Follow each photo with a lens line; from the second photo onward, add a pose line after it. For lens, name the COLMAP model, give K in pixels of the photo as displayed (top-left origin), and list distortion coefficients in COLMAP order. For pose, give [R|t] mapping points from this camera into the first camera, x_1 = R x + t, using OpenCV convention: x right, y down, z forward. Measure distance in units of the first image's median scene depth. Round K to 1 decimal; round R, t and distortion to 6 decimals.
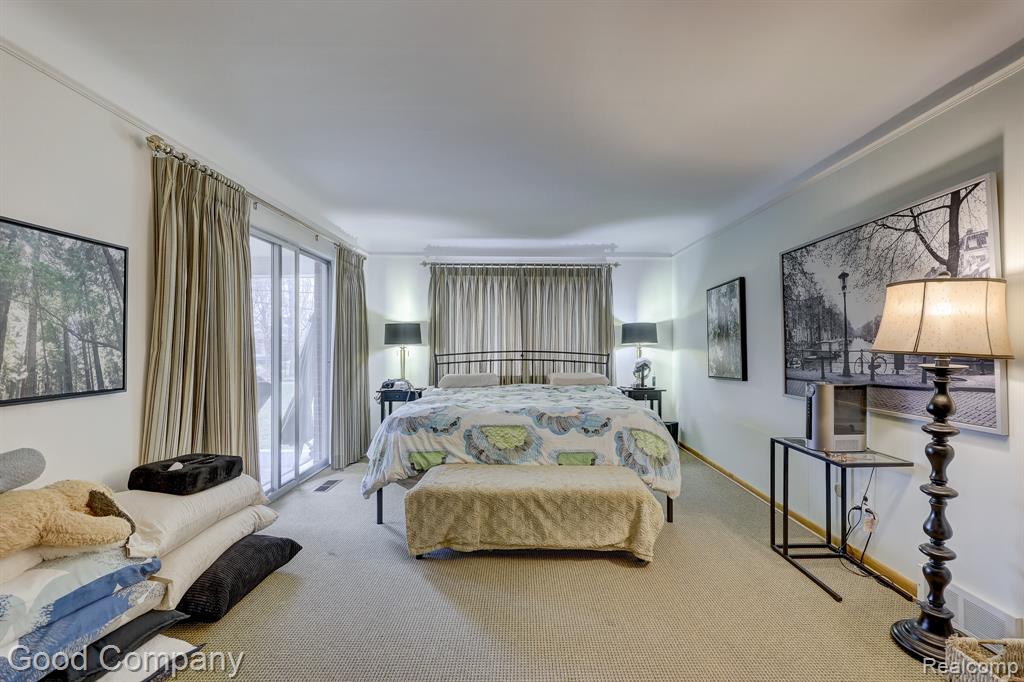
lens RADIAL K [[431.8, 0, 516.7], [0, 431.8, 340.5], [0, 0, 1]] dist [-0.004442, -0.000049]
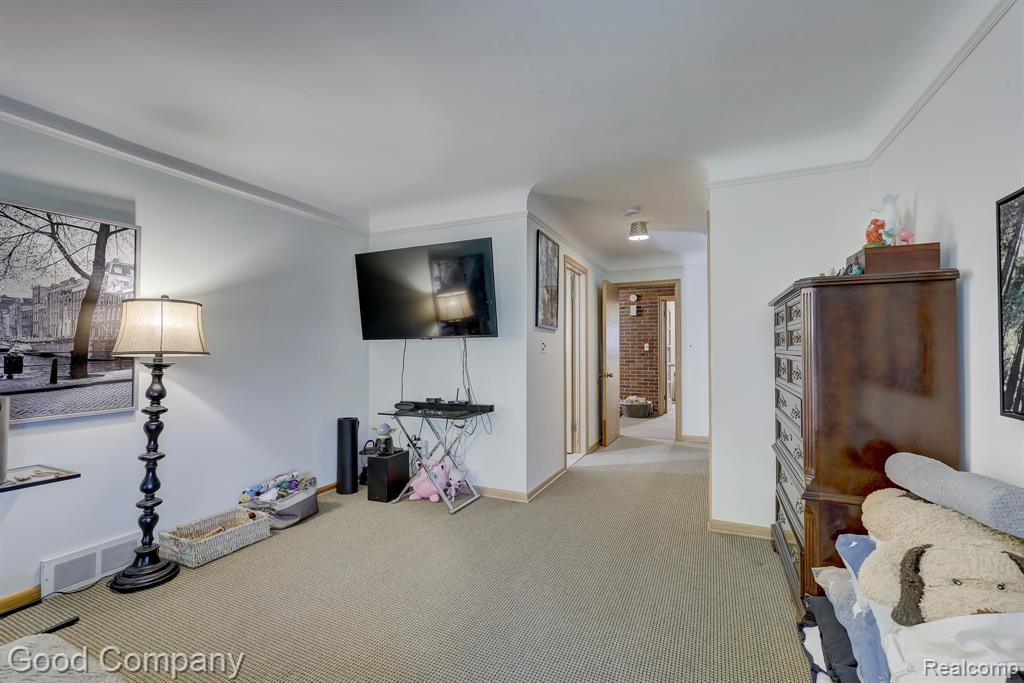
lens RADIAL K [[431.8, 0, 511.6], [0, 431.8, 343.0], [0, 0, 1]] dist [-0.004442, -0.000049]
pose [[-0.903720, 0.009386, 0.428021, -0.550254], [-0.002417, 0.999632, -0.027022, 0.027034], [-0.428117, -0.025455, -0.903365, 1.567452]]
